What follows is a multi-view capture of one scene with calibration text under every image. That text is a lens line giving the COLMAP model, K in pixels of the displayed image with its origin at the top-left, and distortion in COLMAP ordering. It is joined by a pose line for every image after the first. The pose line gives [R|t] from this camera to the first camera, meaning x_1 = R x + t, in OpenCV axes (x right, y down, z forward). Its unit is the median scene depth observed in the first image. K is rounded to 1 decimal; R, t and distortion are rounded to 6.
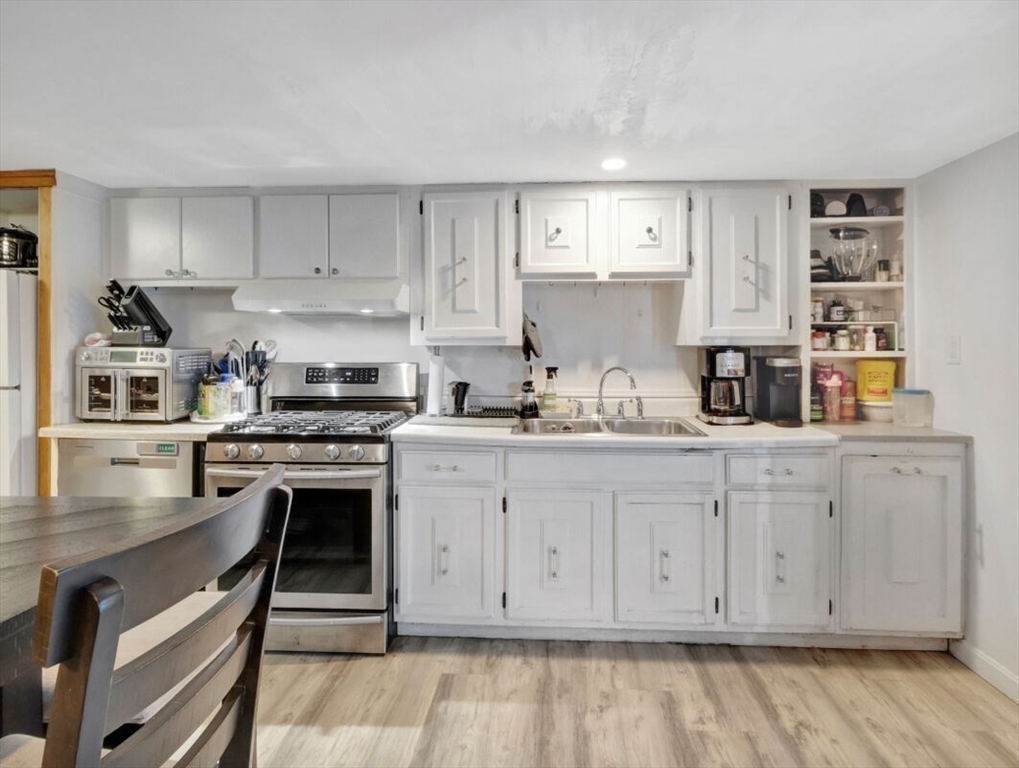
lens RADIAL K [[590.0, 0, 513.0], [0, 590.0, 346.3], [0, 0, 1]] dist [0.000893, 0.000155]
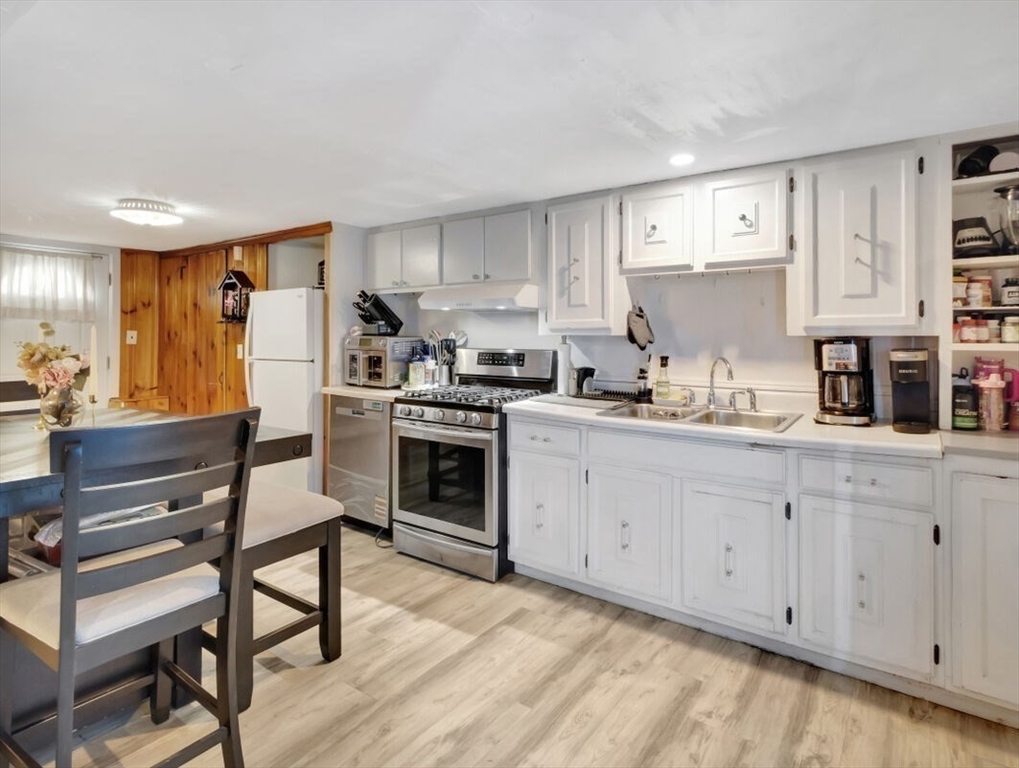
lens RADIAL K [[553.8, 0, 513.3], [0, 553.8, 334.2], [0, 0, 1]] dist [0.003801, 0.000136]
pose [[0.846230, 0.001295, -0.532817, 0.397759], [-0.002624, 0.999995, -0.001737, -0.001457], [0.532812, 0.002868, 0.846229, 0.025011]]
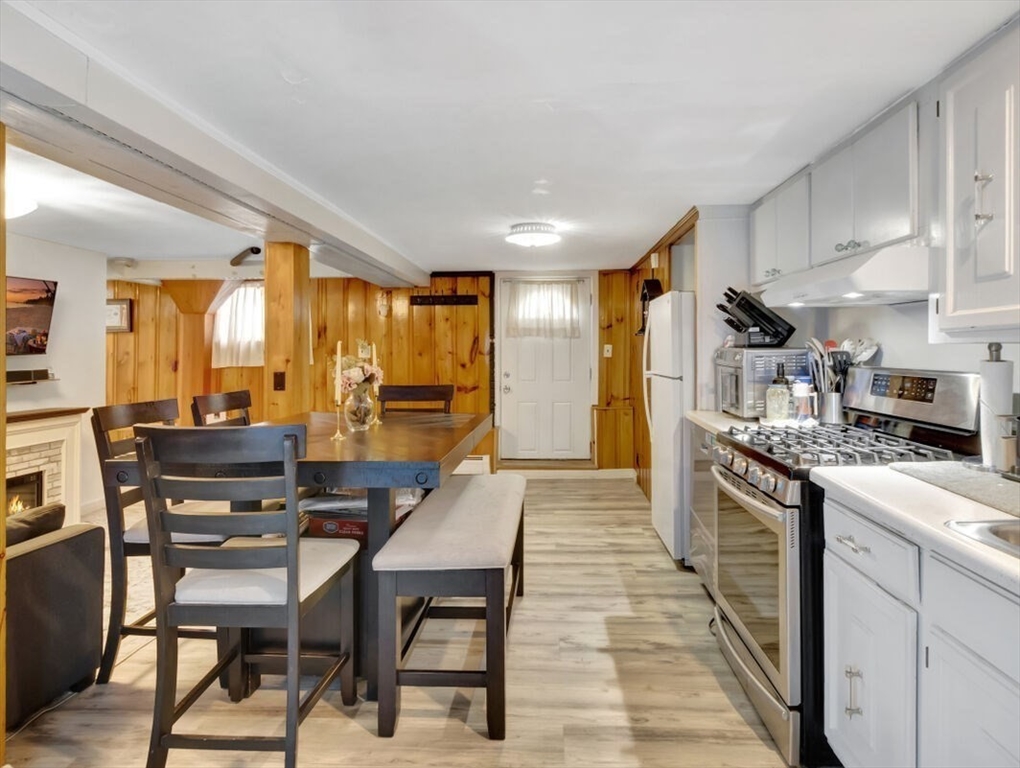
lens RADIAL K [[577.2, 0, 517.1], [0, 577.2, 354.7], [0, 0, 1]] dist [0.000960, -0.000196]
pose [[0.017497, 0.008967, -0.999807, 0.438944], [0.005355, 0.999945, 0.009062, 0.002620], [0.999833, -0.005513, 0.017448, 0.587253]]
